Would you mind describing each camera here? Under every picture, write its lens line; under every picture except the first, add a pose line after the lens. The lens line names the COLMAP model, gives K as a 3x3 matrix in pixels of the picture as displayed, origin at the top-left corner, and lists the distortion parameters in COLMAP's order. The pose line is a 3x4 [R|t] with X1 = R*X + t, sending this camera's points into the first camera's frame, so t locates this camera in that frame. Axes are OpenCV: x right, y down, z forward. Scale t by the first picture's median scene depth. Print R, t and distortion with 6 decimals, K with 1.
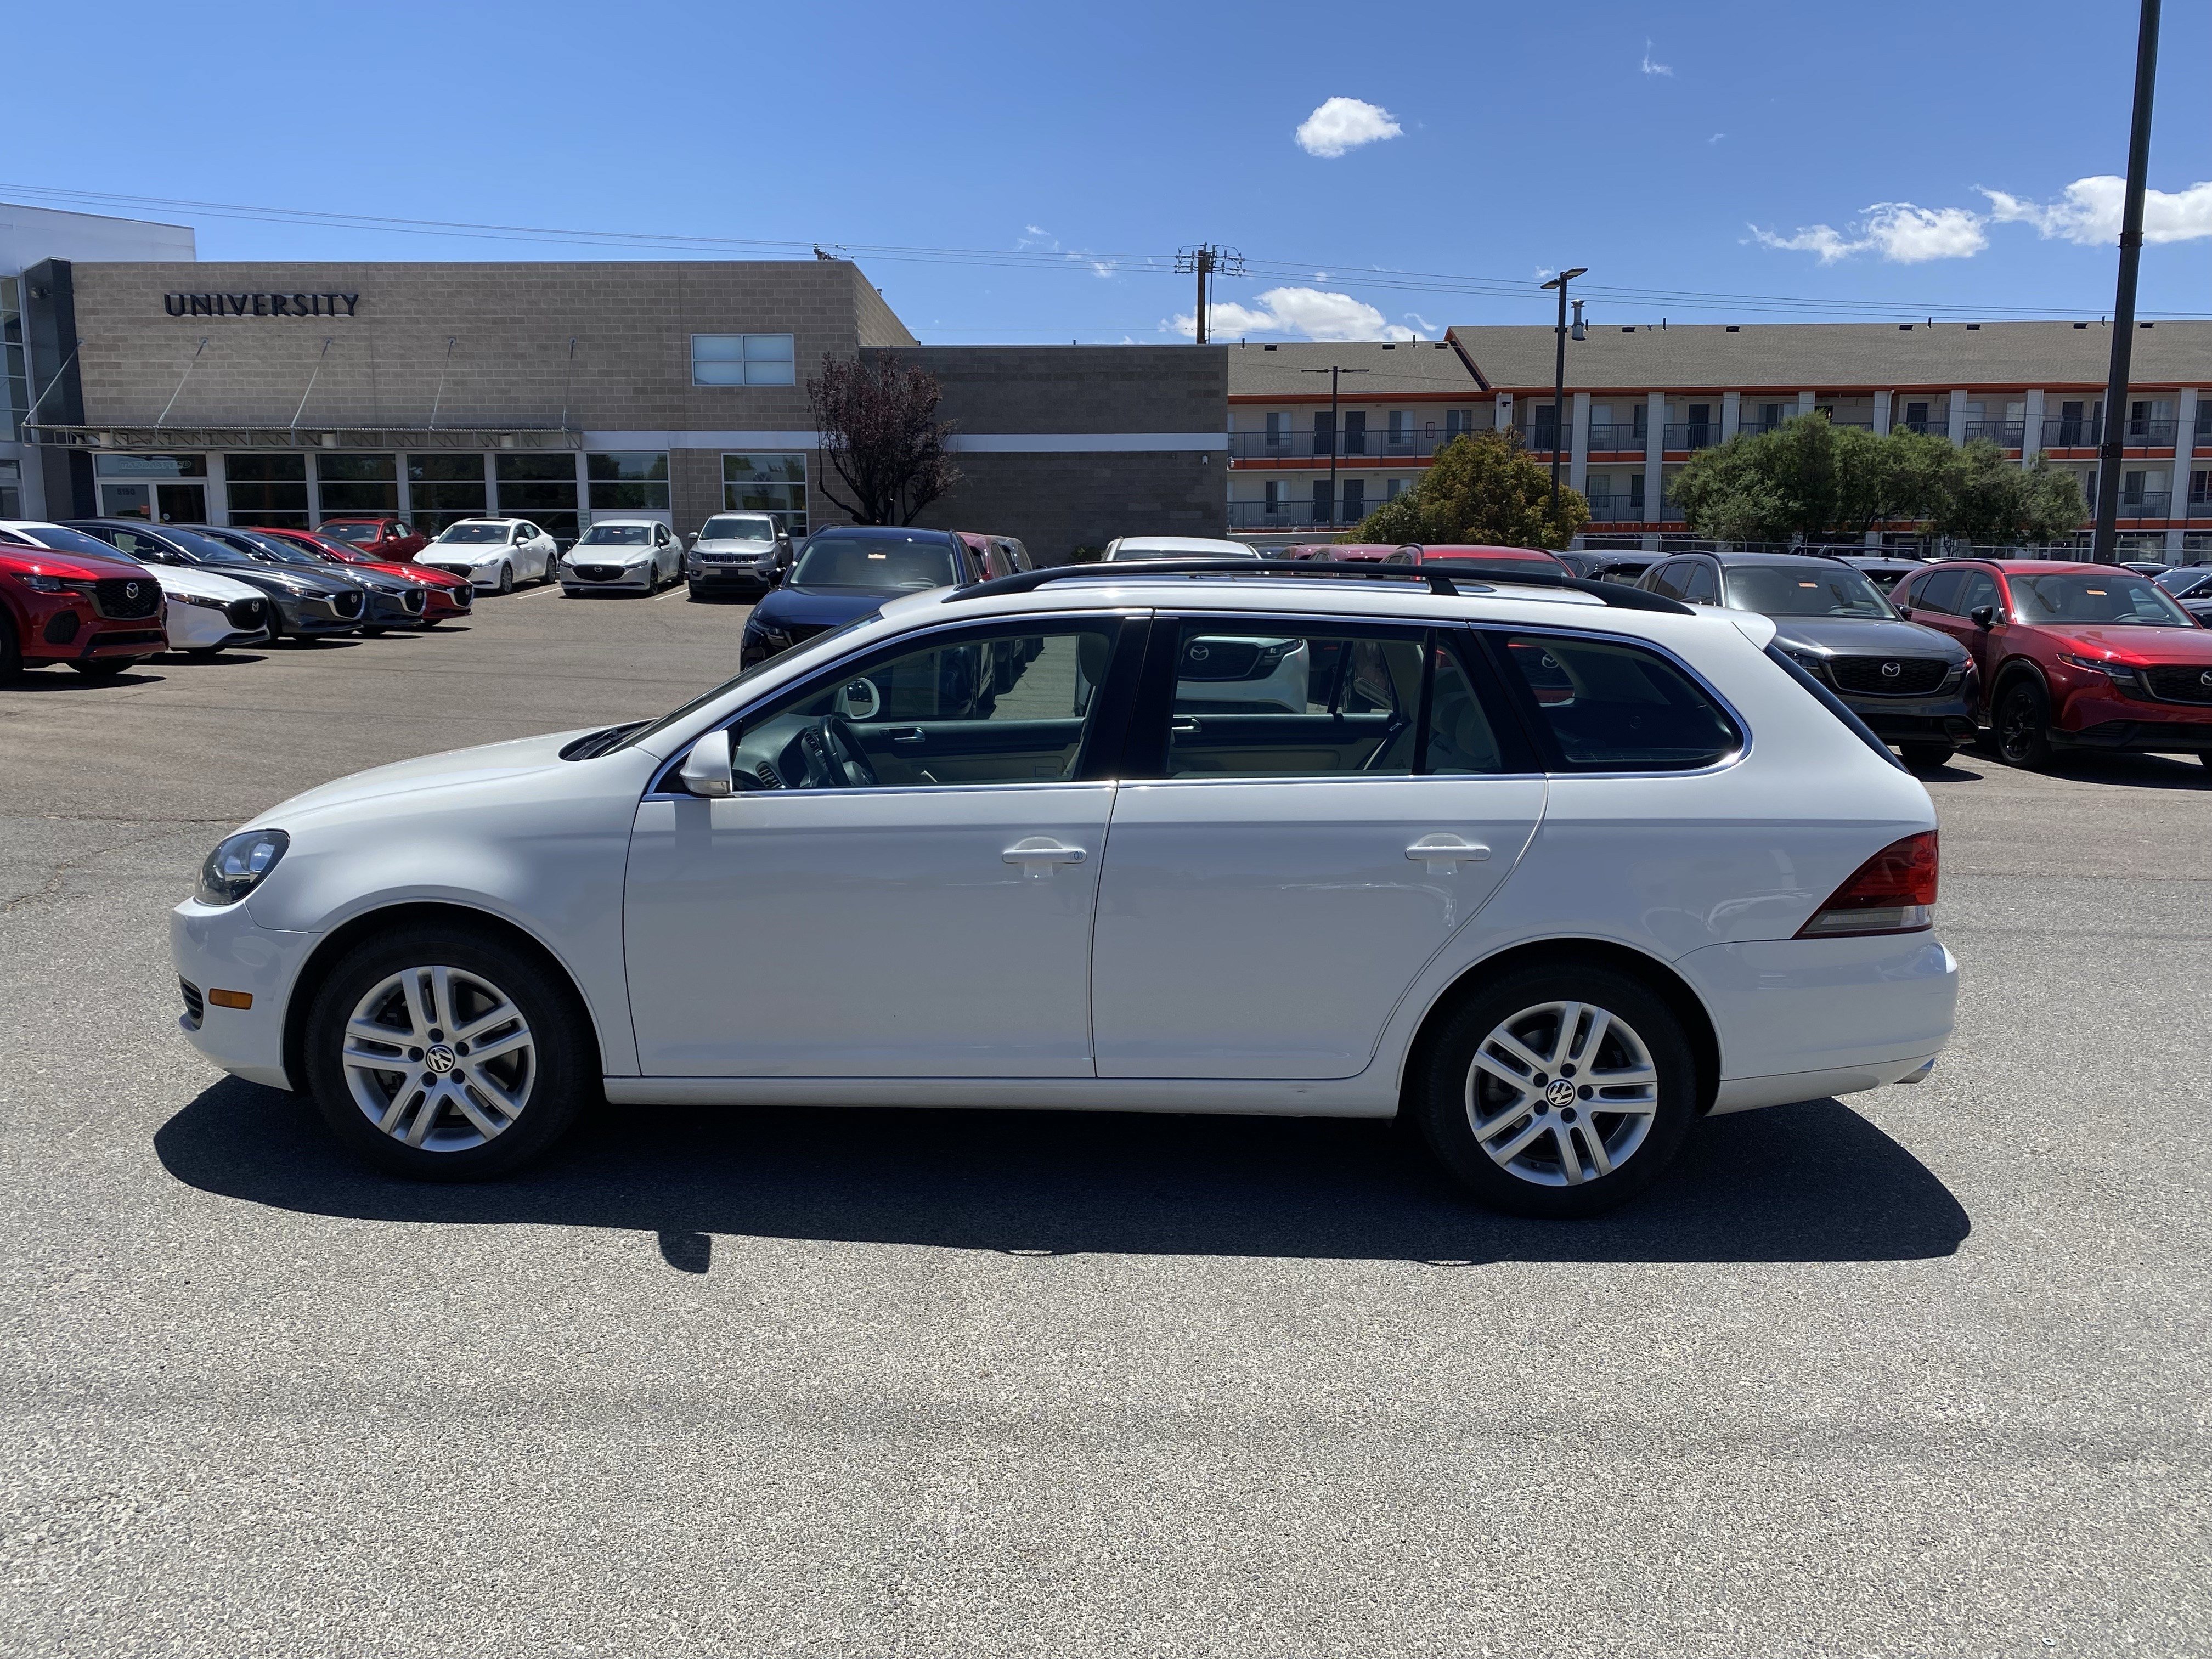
lens RADIAL K [[1719.9, 0, 1106.0], [0, 1719.9, 829.5], [0, 0, 1]] dist [0.004609, 0.002336]
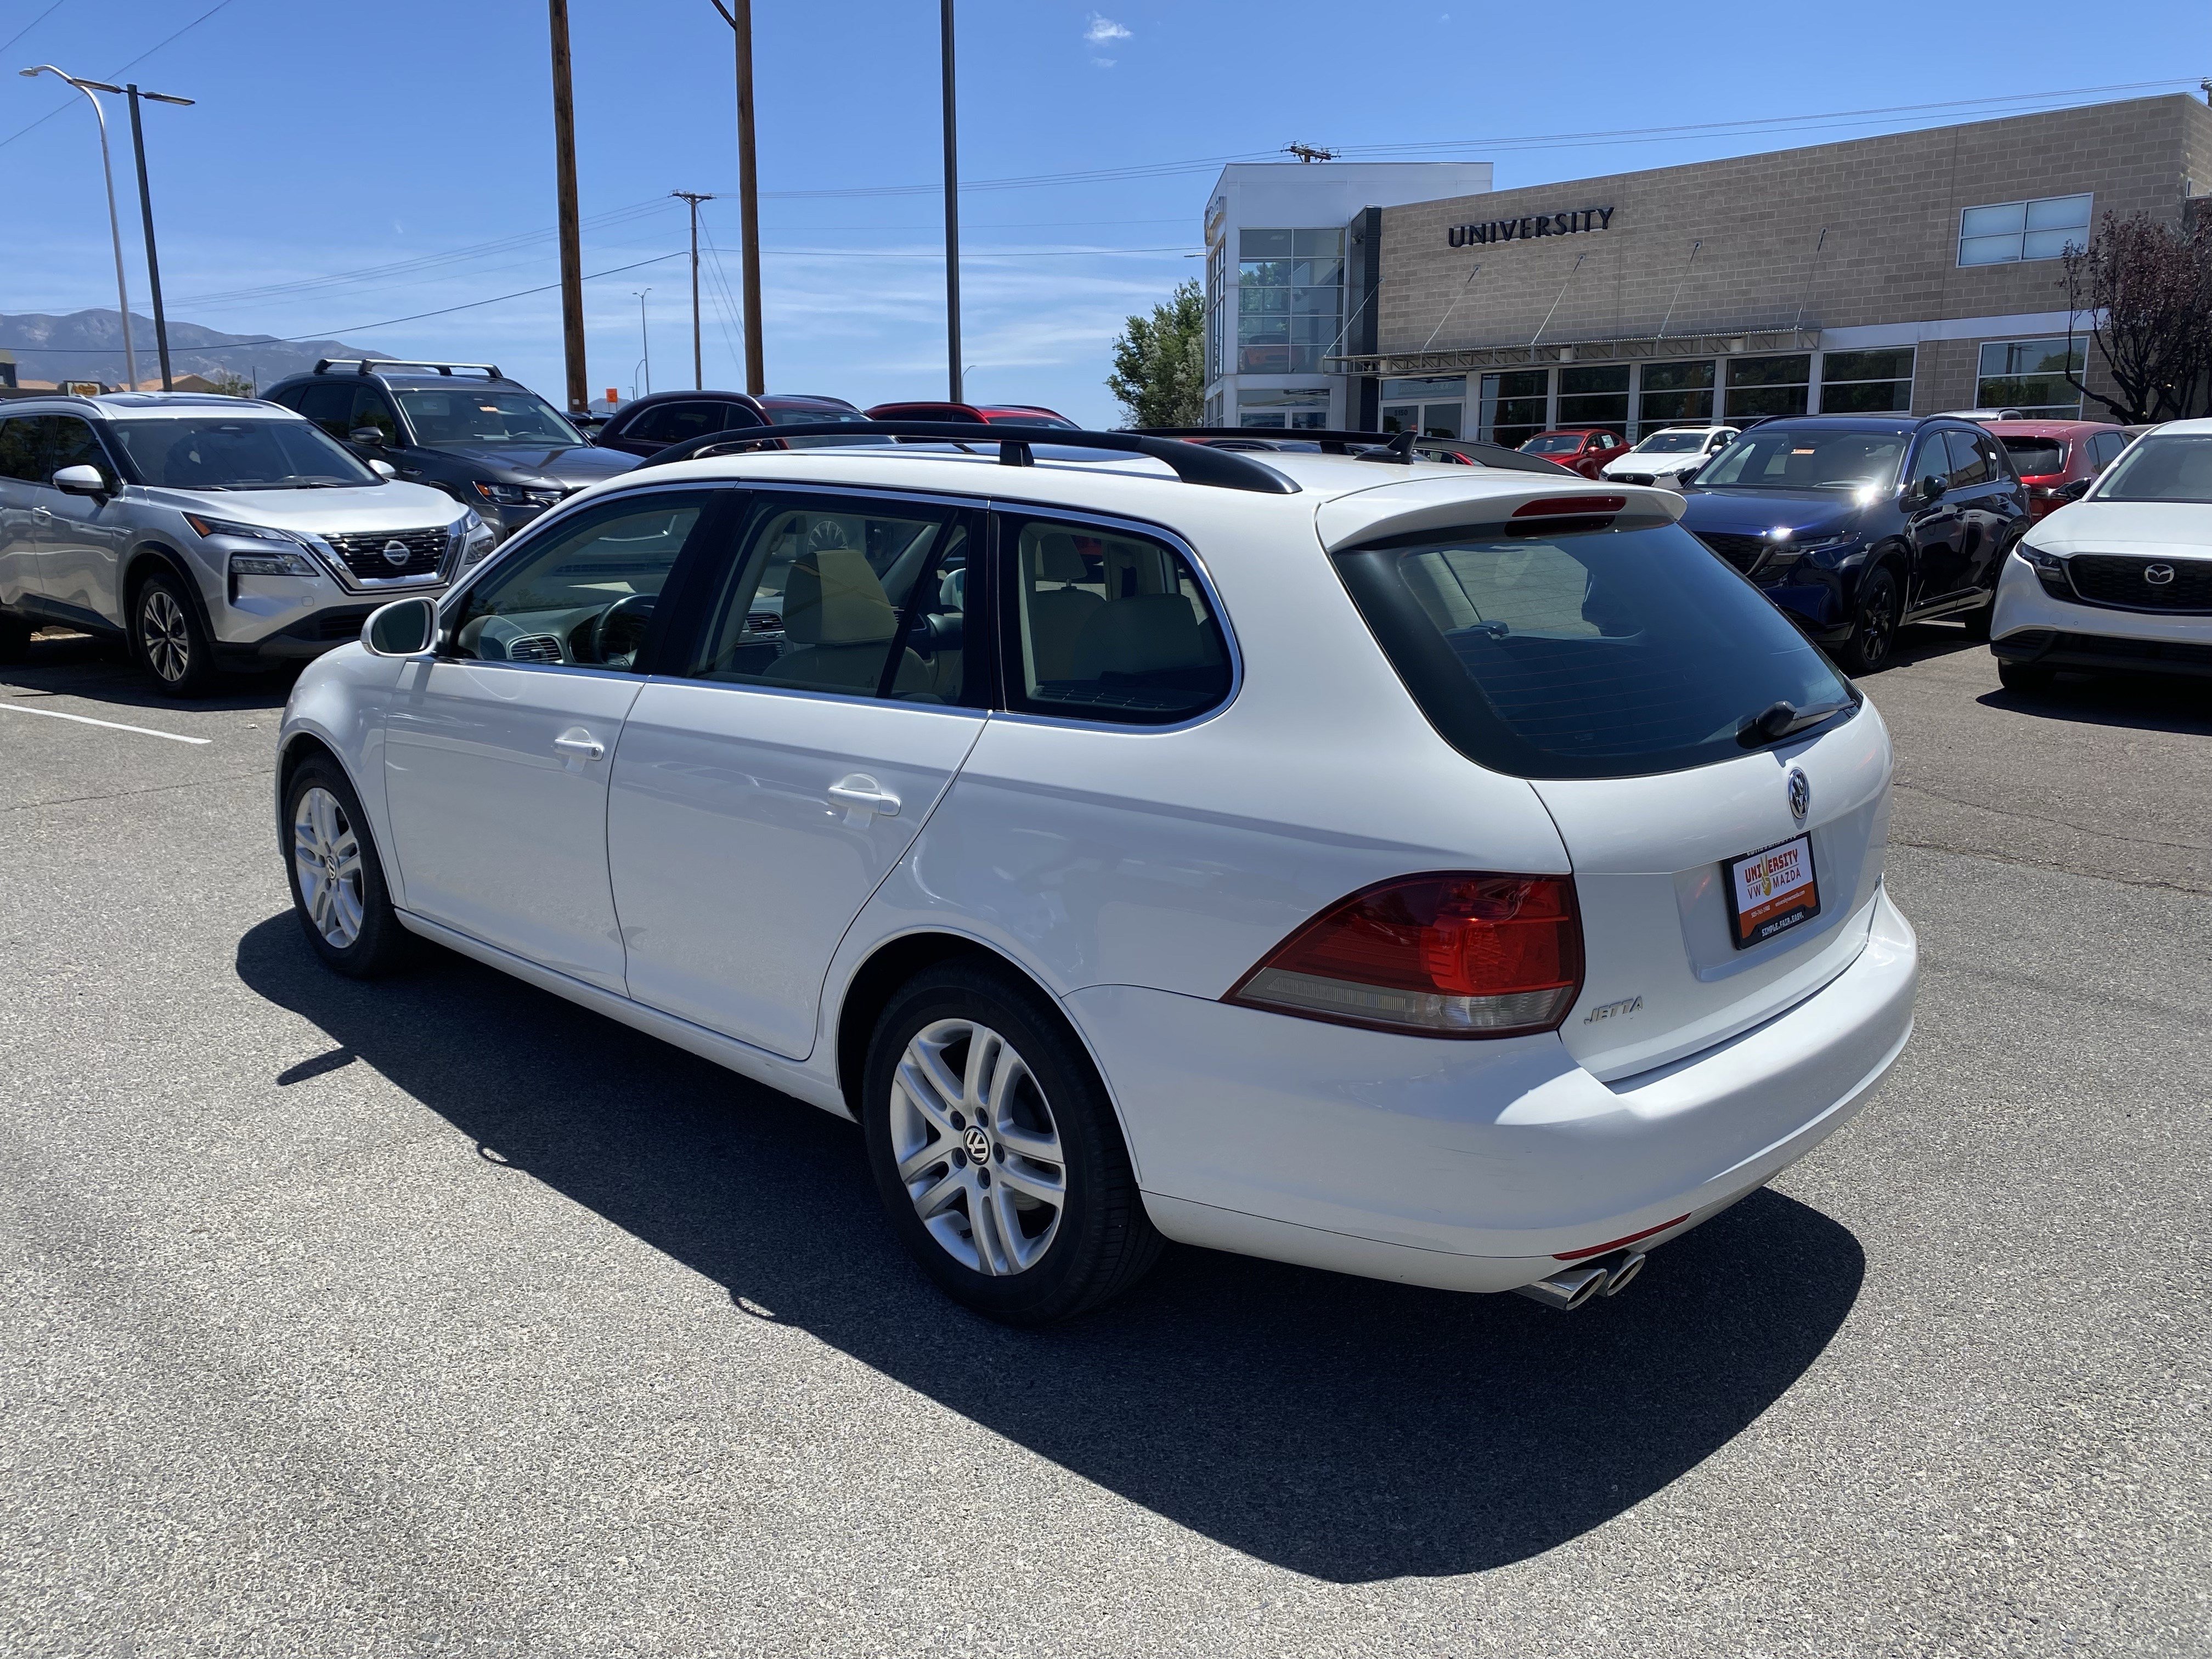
lens RADIAL K [[1719.9, 0, 1106.0], [0, 1719.9, 829.5], [0, 0, 1]] dist [0.004609, 0.002336]
pose [[0.709341, 0.133392, -0.692128, 0.103546], [-0.100380, 0.991039, 0.088124, -0.006609], [0.697681, 0.006967, 0.716375, 0.066738]]
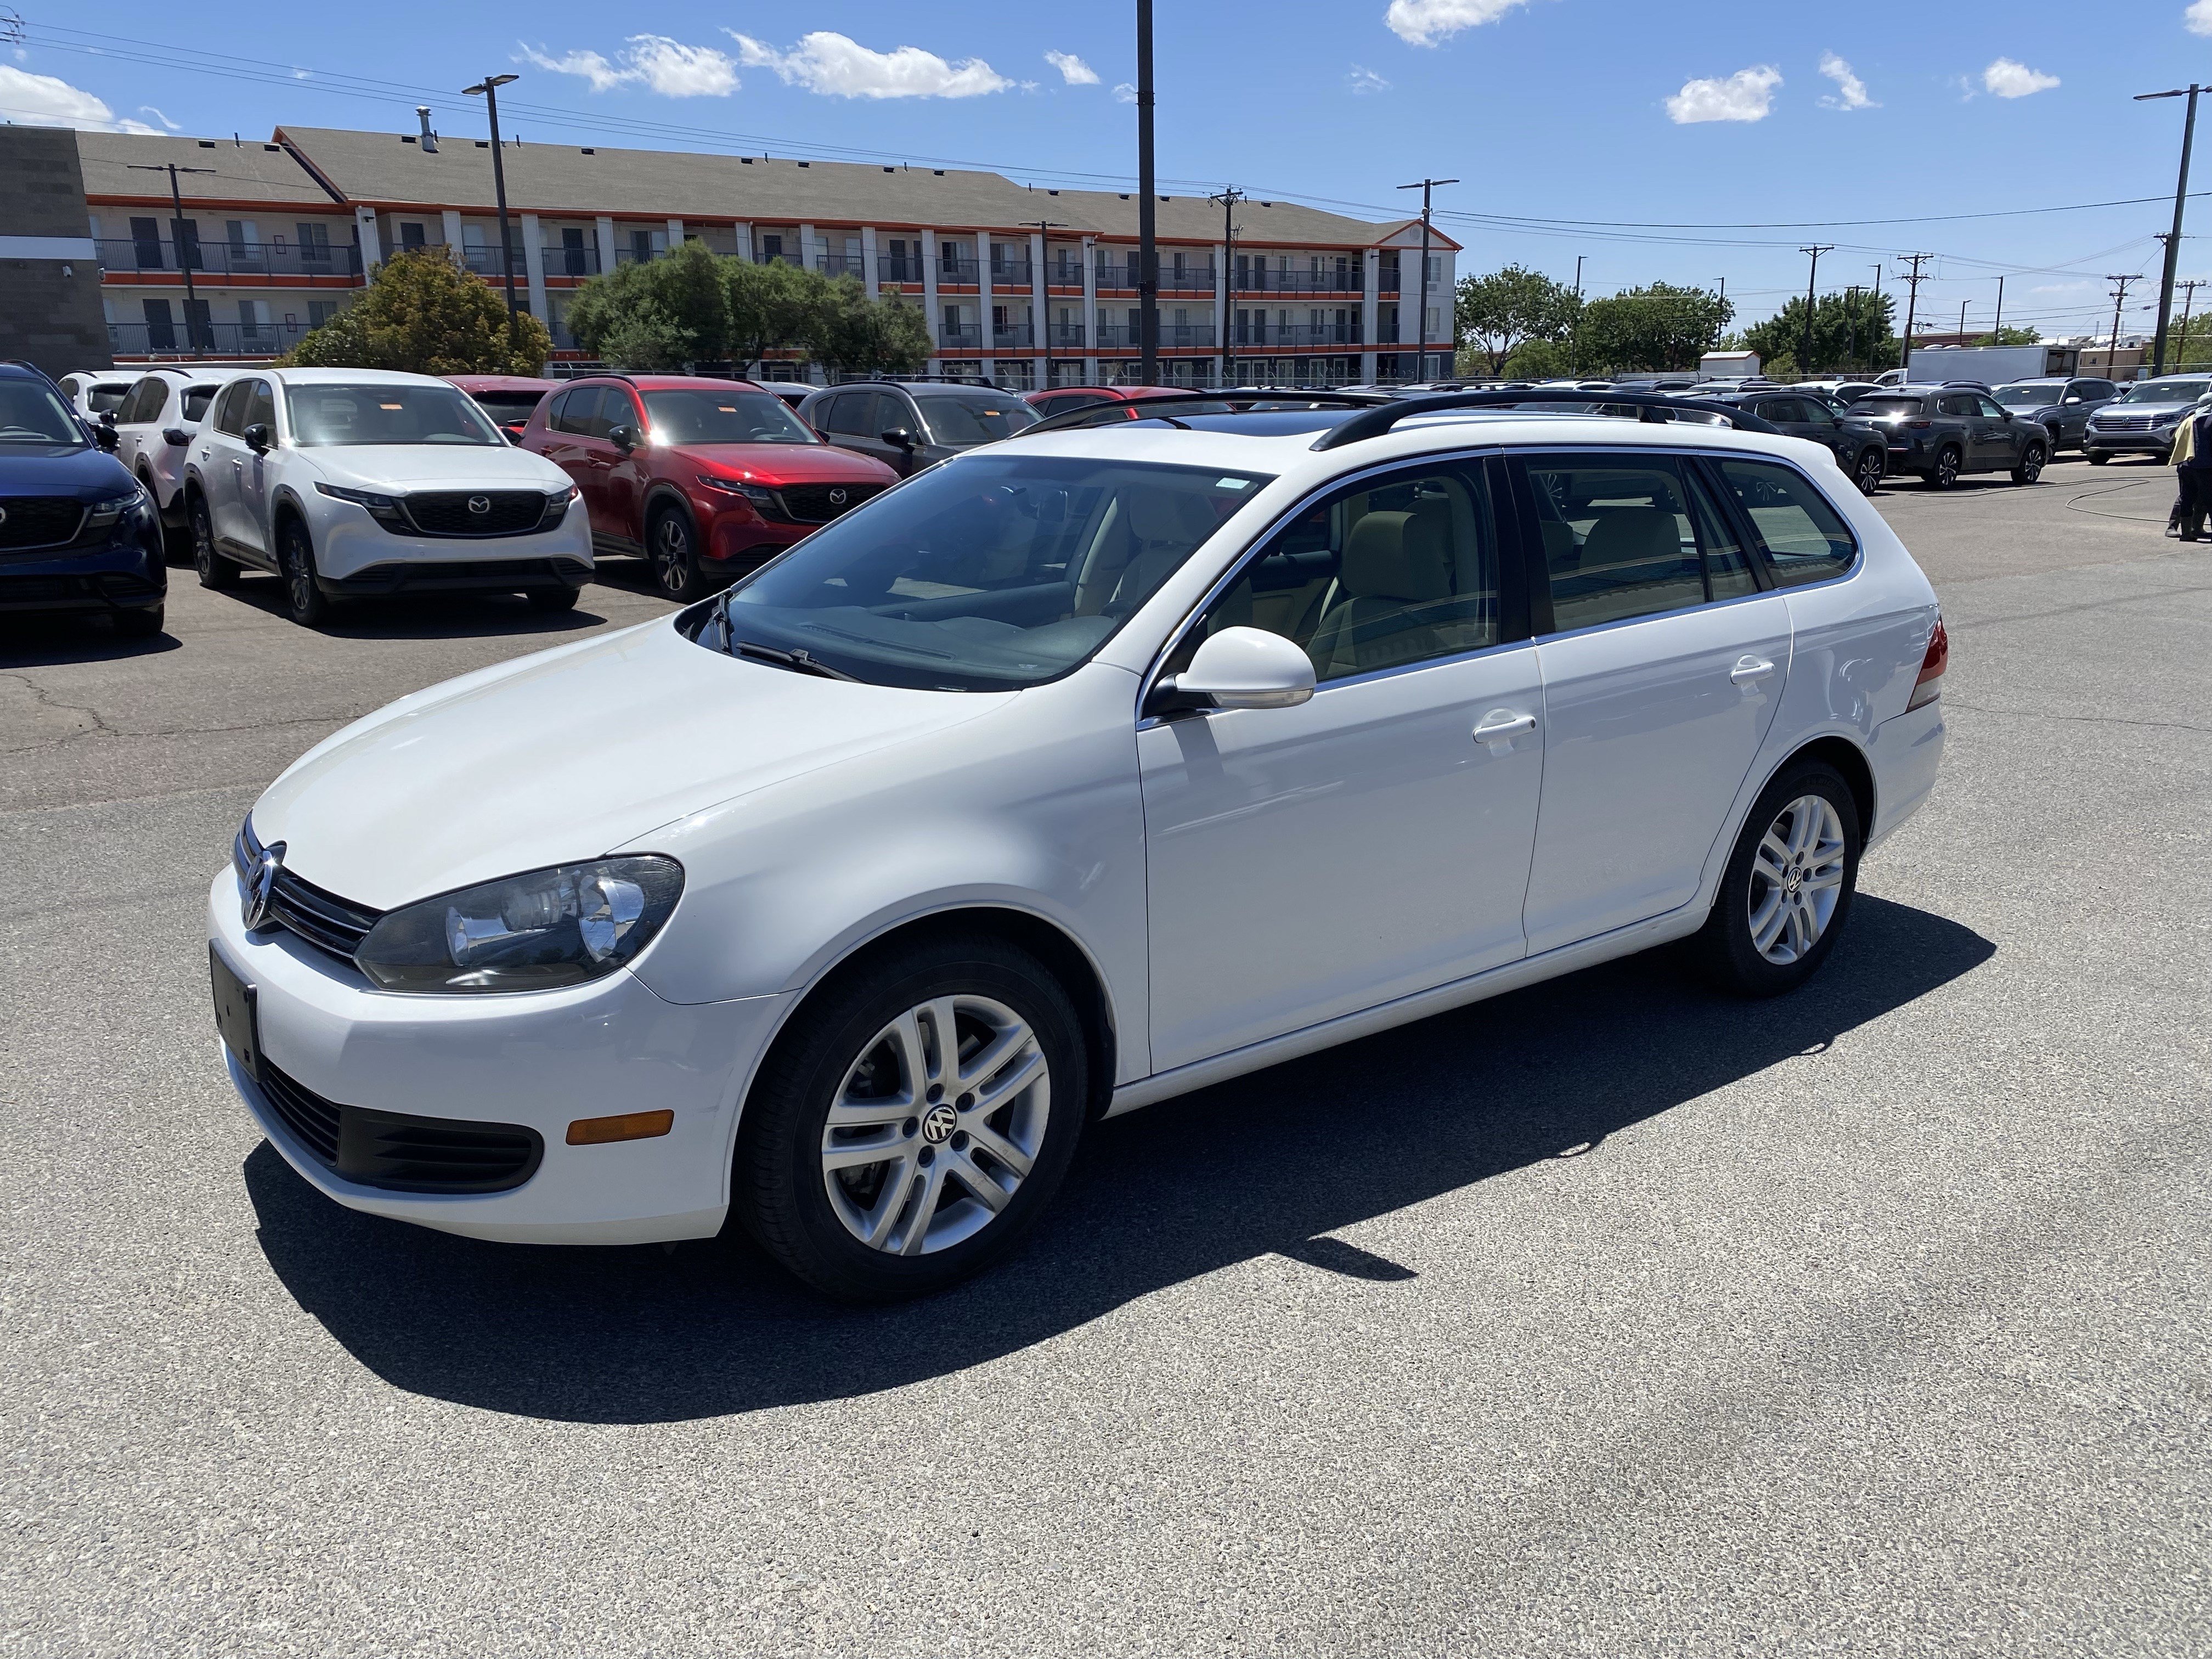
lens RADIAL K [[1696.7, 0, 1072.4], [0, 1696.7, 825.2], [0, 0, 1]] dist [0.004872, -0.000375]
pose [[0.788403, -0.165095, 0.592591, -0.096255], [0.107505, 0.985467, 0.131521, -0.009641], [-0.605692, -0.039985, 0.794694, 0.054426]]
